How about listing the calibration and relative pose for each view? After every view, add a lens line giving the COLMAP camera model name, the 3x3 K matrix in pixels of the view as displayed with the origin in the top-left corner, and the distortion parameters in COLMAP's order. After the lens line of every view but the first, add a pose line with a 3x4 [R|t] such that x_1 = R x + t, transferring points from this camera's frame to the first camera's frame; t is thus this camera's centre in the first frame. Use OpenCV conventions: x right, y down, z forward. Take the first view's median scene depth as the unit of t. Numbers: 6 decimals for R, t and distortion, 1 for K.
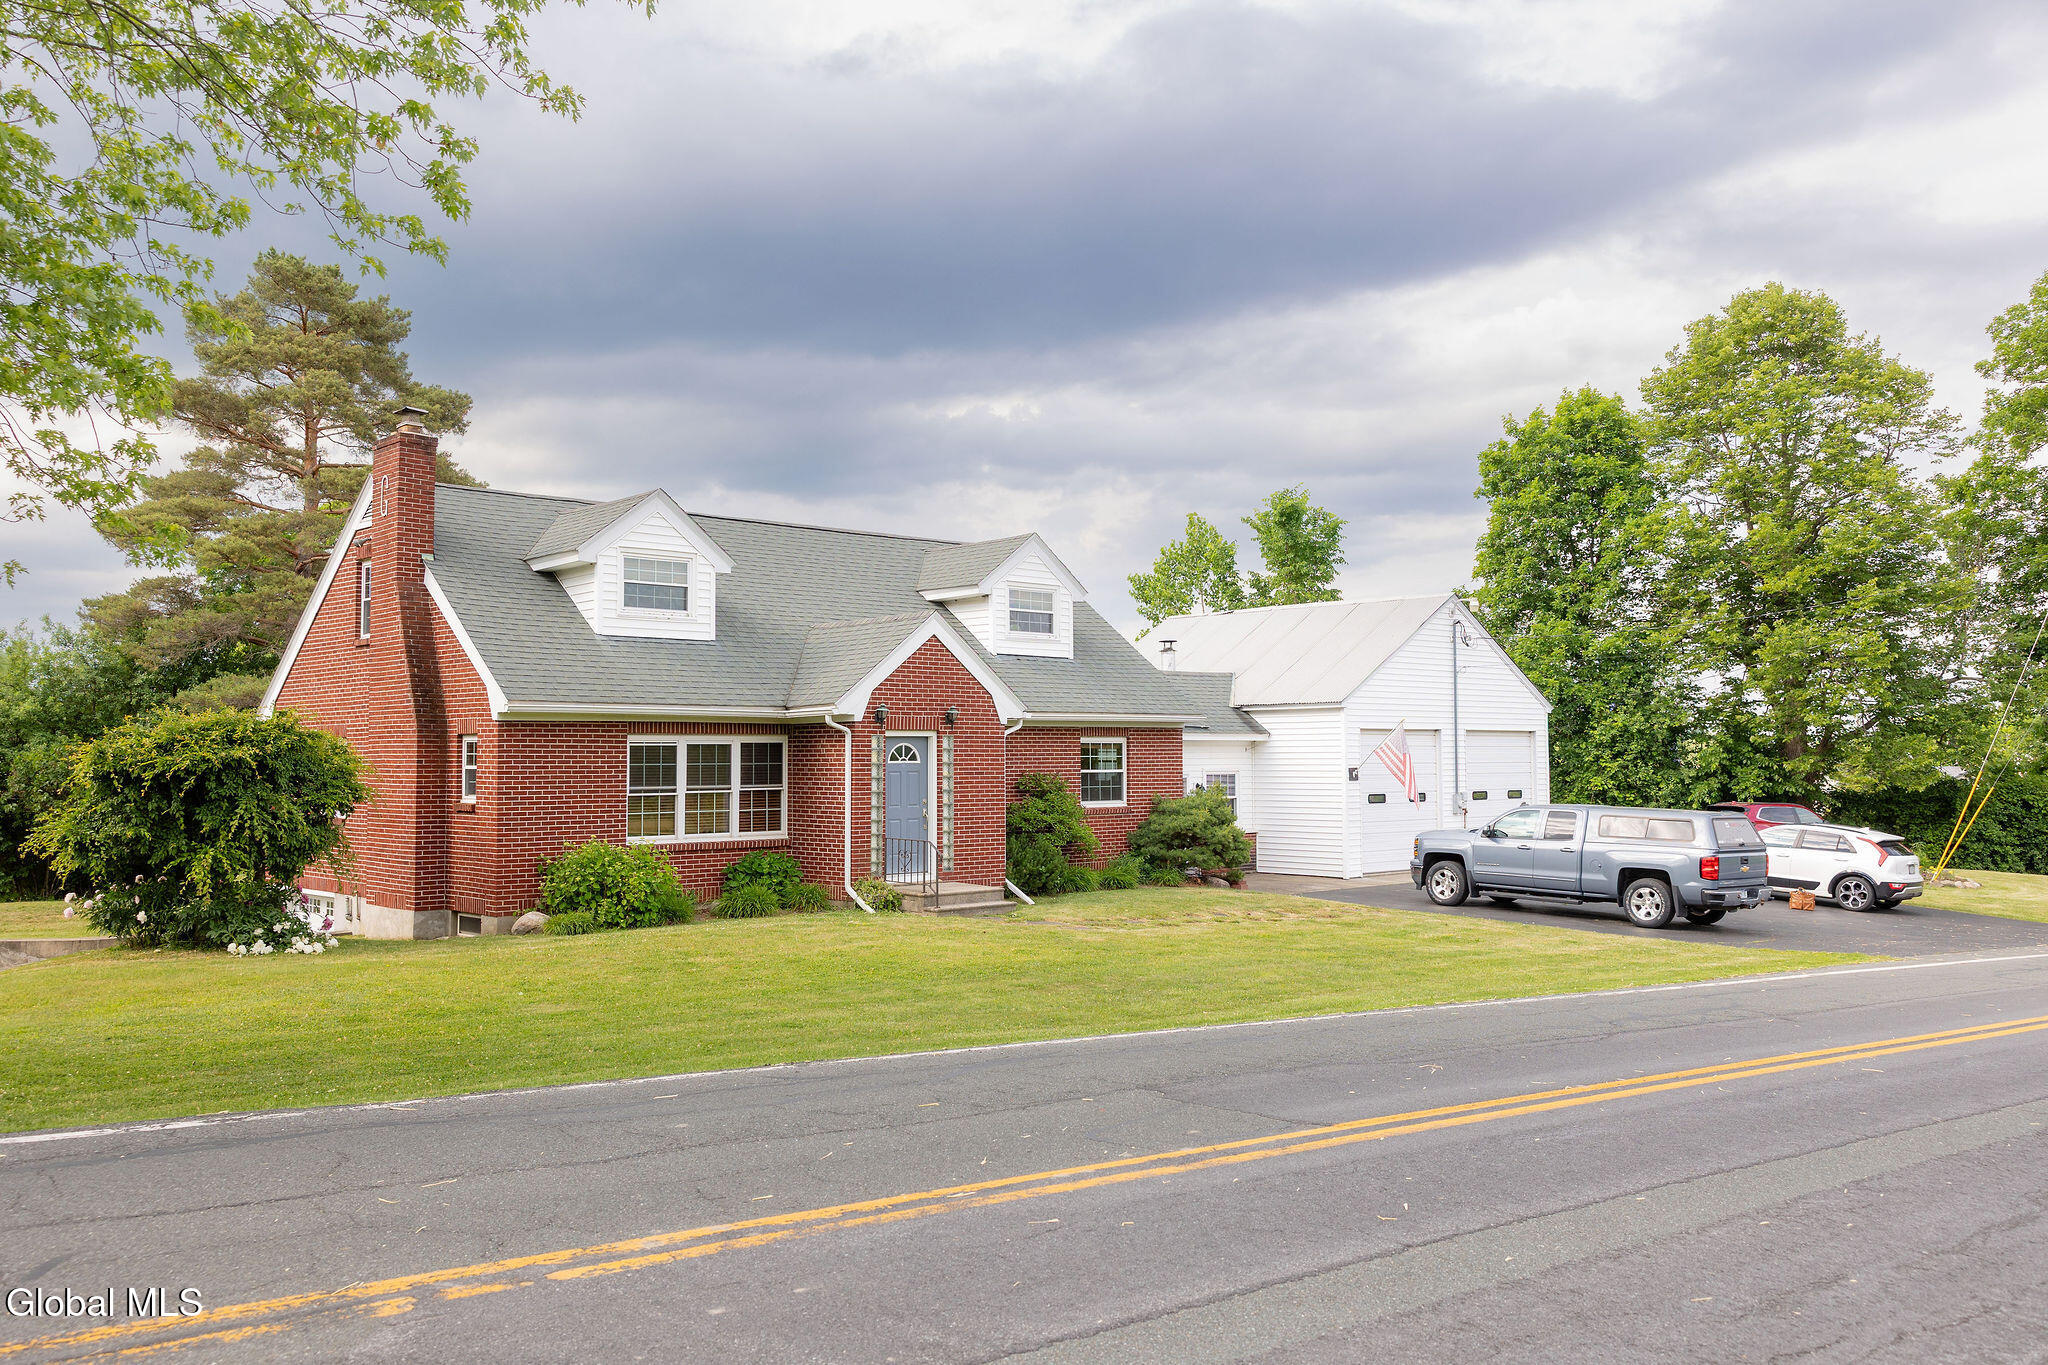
lens RADIAL K [[1656.4, 0, 1023.5], [0, 1656.4, 672.5], [0, 0, 1]] dist [0.031559, -0.003084]
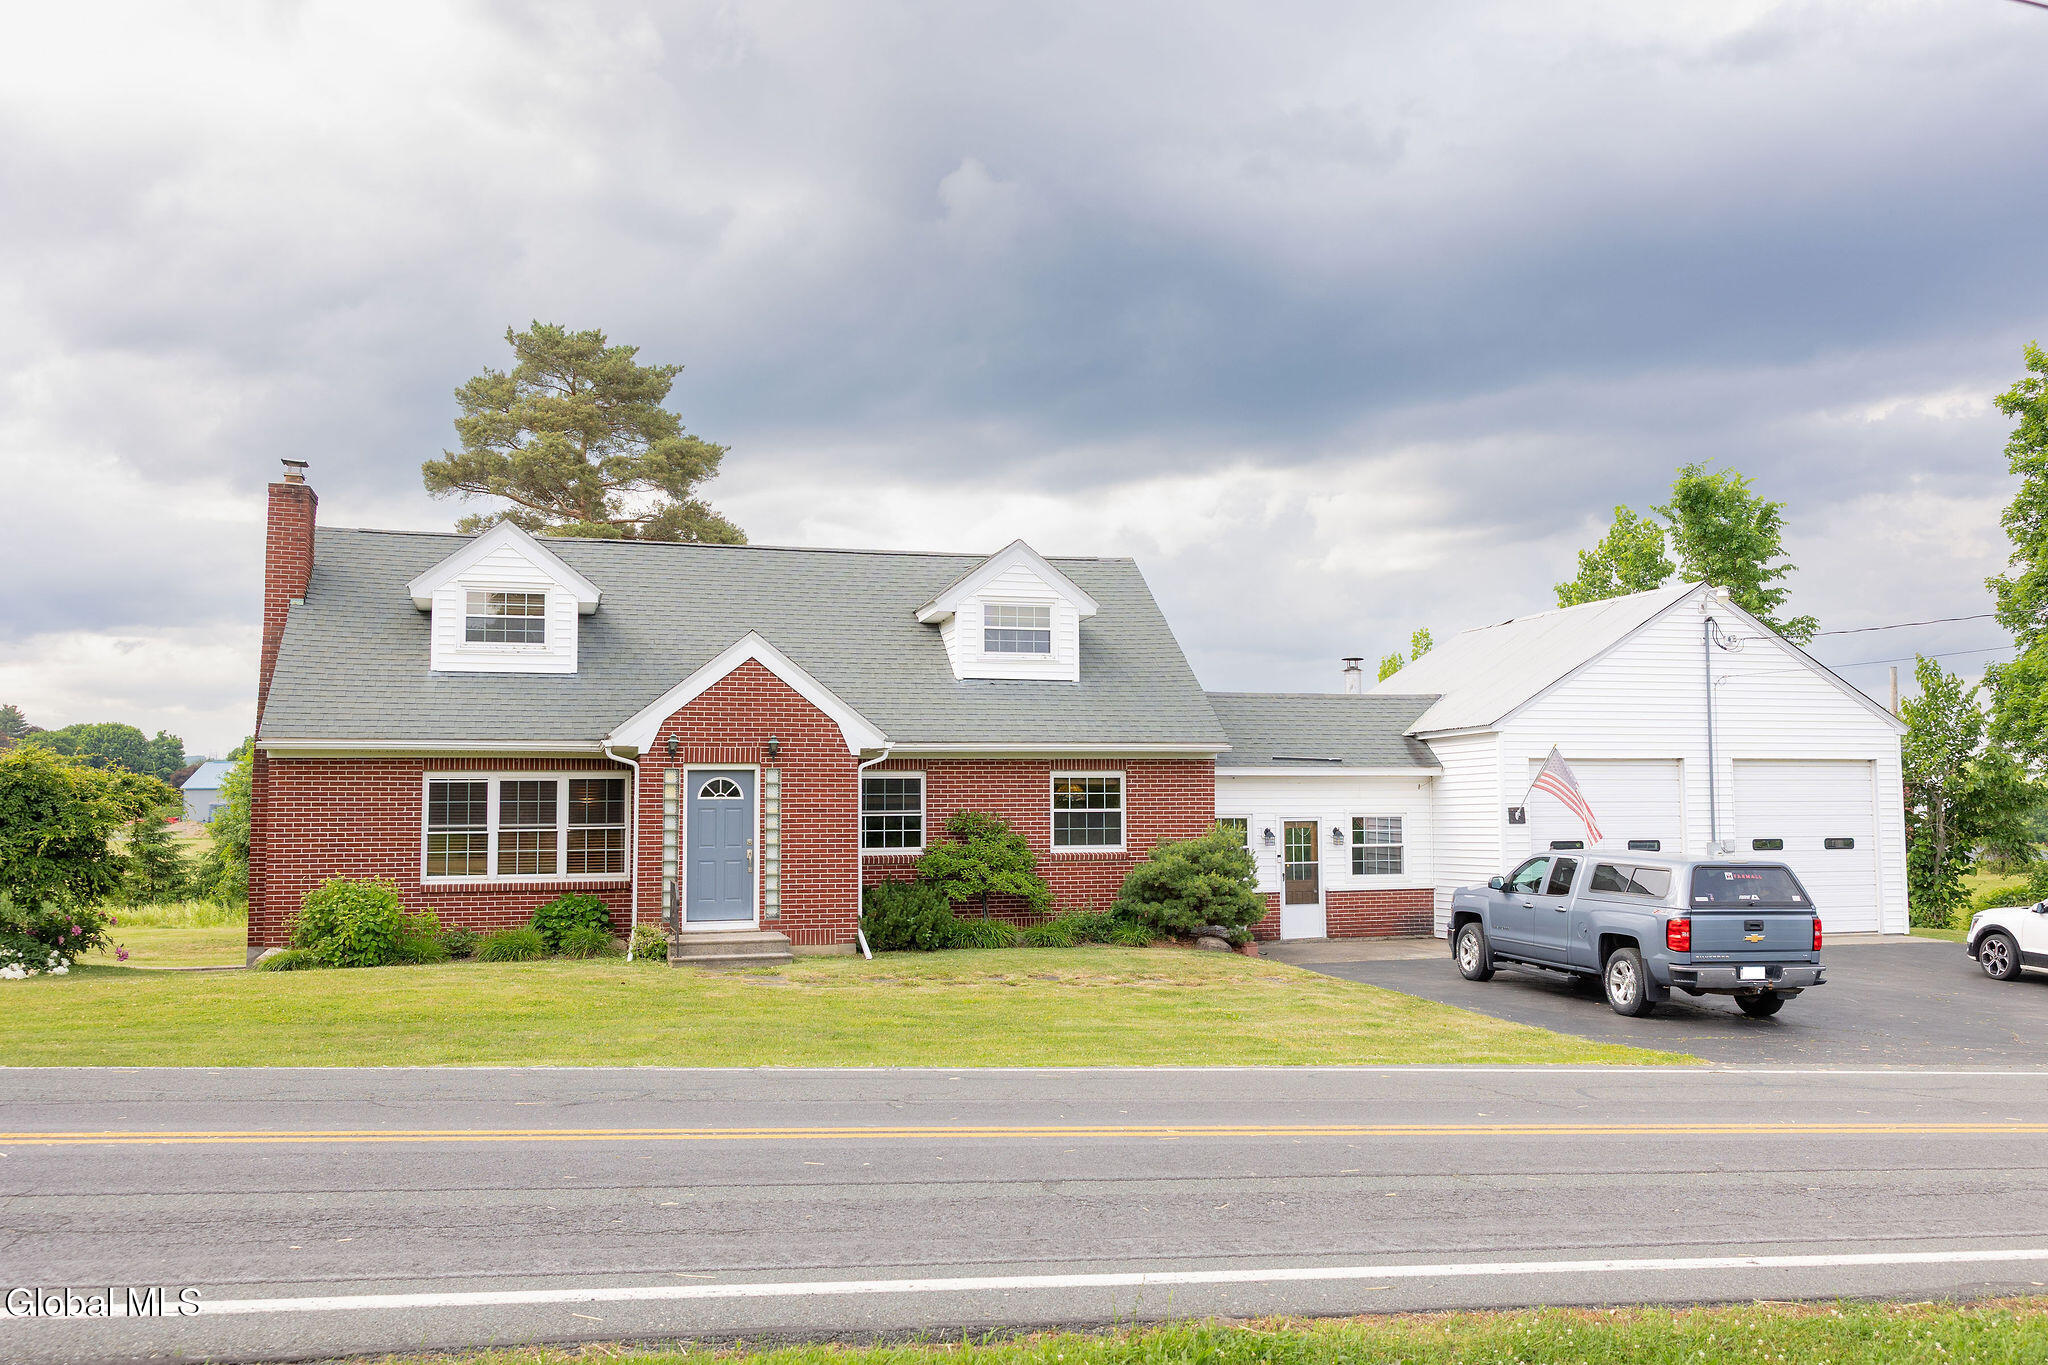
lens RADIAL K [[1777.4, 0, 1021.3], [0, 1777.4, 691.4], [0, 0, 1]] dist [0.007364, 0.006074]
pose [[0.907916, -0.034389, -0.417740, 0.482829], [0.026433, 0.999342, -0.024818, 0.023699], [0.418319, 0.011491, 0.908228, 0.178748]]
